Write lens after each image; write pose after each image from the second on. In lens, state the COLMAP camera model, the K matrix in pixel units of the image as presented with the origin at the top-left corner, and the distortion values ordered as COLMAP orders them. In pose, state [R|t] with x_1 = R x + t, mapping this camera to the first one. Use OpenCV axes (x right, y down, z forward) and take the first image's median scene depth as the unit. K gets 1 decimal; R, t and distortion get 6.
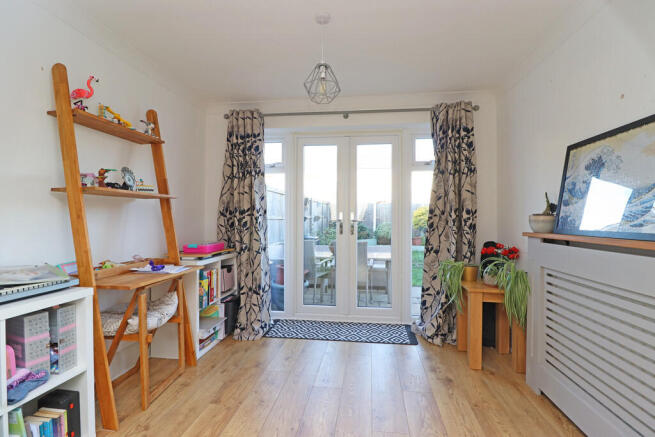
lens RADIAL K [[299.2, 0, 334.1], [0, 299.2, 213.5], [0, 0, 1]] dist [-0.000761, -0.016154]
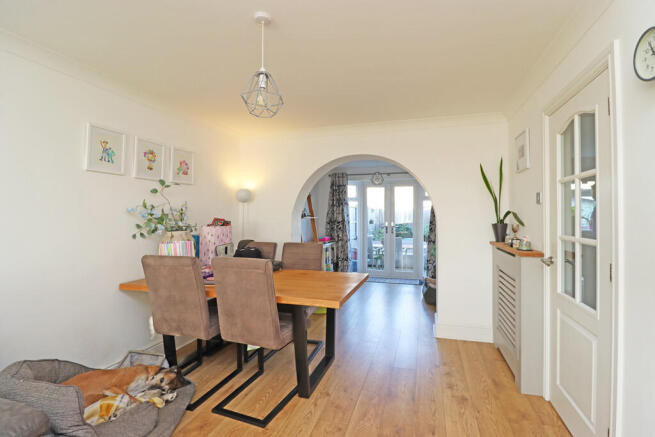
lens RADIAL K [[299.2, 0, 334.1], [0, 299.2, 213.5], [0, 0, 1]] dist [-0.000761, -0.016154]
pose [[0.984580, -0.004060, -0.174886, 0.028320], [0.003279, 0.999983, -0.004750, -0.055630], [0.174902, 0.004103, 0.984577, -1.035375]]
